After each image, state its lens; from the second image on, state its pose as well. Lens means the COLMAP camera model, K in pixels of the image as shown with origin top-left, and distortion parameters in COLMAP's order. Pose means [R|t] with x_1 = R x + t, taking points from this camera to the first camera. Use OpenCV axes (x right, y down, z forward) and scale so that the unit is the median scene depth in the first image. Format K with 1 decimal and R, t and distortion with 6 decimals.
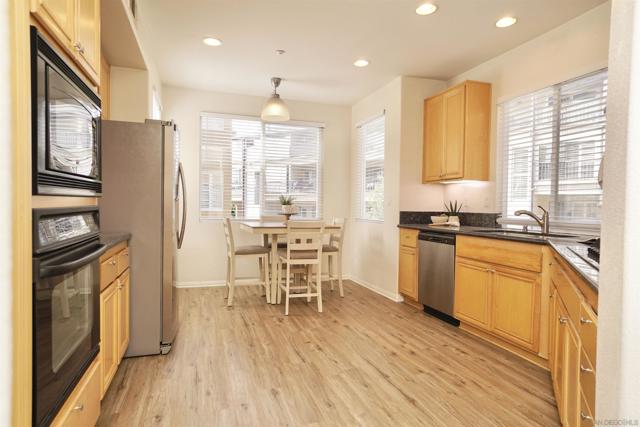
lens RADIAL K [[381.0, 0, 321.1], [0, 381.0, 211.4], [0, 0, 1]] dist [0.017438, 0.000540]
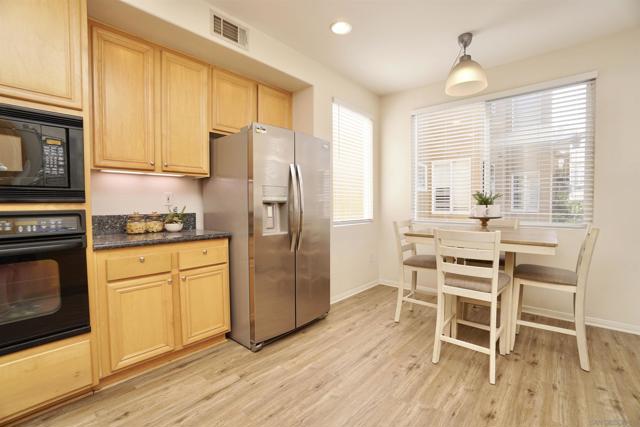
lens RADIAL K [[284.7, 0, 318.0], [0, 284.7, 213.2], [0, 0, 1]] dist [-0.048077, 0.017416]
pose [[0.498820, 0.007156, -0.866676, 0.271114], [-0.002081, 0.999973, 0.007059, -0.006875], [0.866703, -0.001717, 0.498822, 0.618507]]
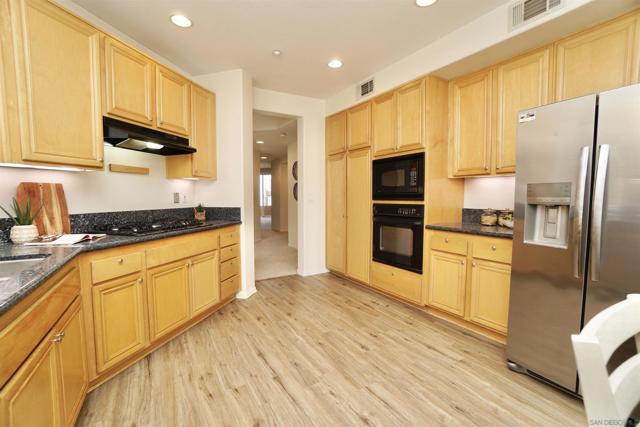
lens RADIAL K [[284.7, 0, 318.0], [0, 284.7, 213.2], [0, 0, 1]] dist [-0.048077, 0.017416]
pose [[-0.976601, -0.001099, -0.215057, 0.159294], [-0.017439, 0.997098, 0.074099, -0.038059], [0.214351, 0.076115, -0.973786, 1.228309]]
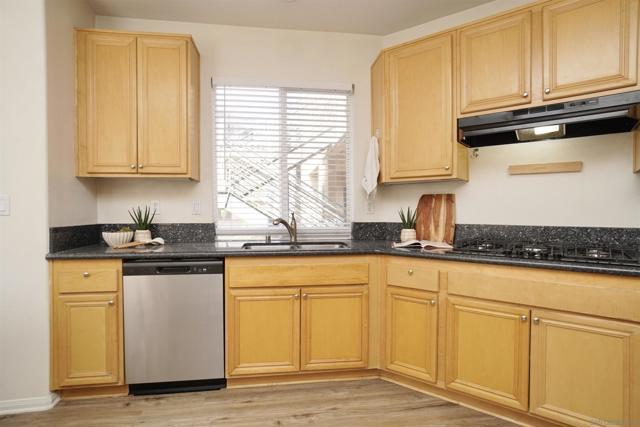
lens RADIAL K [[346.3, 0, 320.0], [0, 346.3, 213.5], [0, 0, 1]] dist [-0.018742, 0.000943]
pose [[0.174406, -0.025277, 0.984349, -0.221577], [0.021338, 0.999533, 0.021887, -0.027468], [-0.984443, 0.017187, 0.174864, 0.715568]]
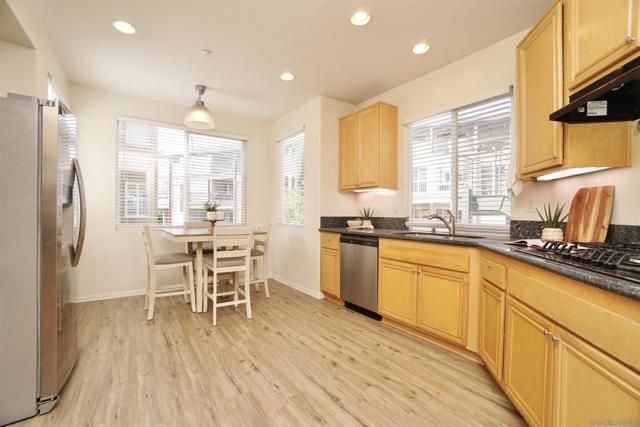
lens RADIAL K [[284.7, 0, 318.0], [0, 284.7, 213.2], [0, 0, 1]] dist [-0.048077, 0.017416]
pose [[0.960244, -0.008289, 0.279038, -0.038466], [0.011360, 0.999891, -0.009393, -0.002943], [-0.278930, 0.012189, 0.960234, 0.267060]]
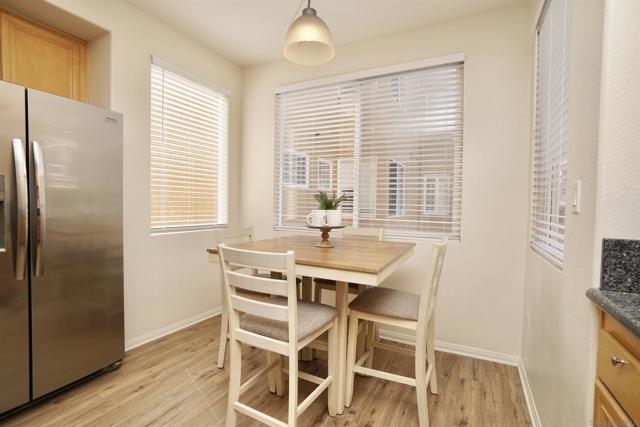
lens RADIAL K [[306.7, 0, 316.9], [0, 306.7, 214.7], [0, 0, 1]] dist [-0.048366, 0.019694]
pose [[0.681290, 0.020025, -0.731740, 0.278114], [-0.019238, 0.999770, 0.009449, -0.018838], [0.731761, 0.007640, 0.681519, 0.915709]]
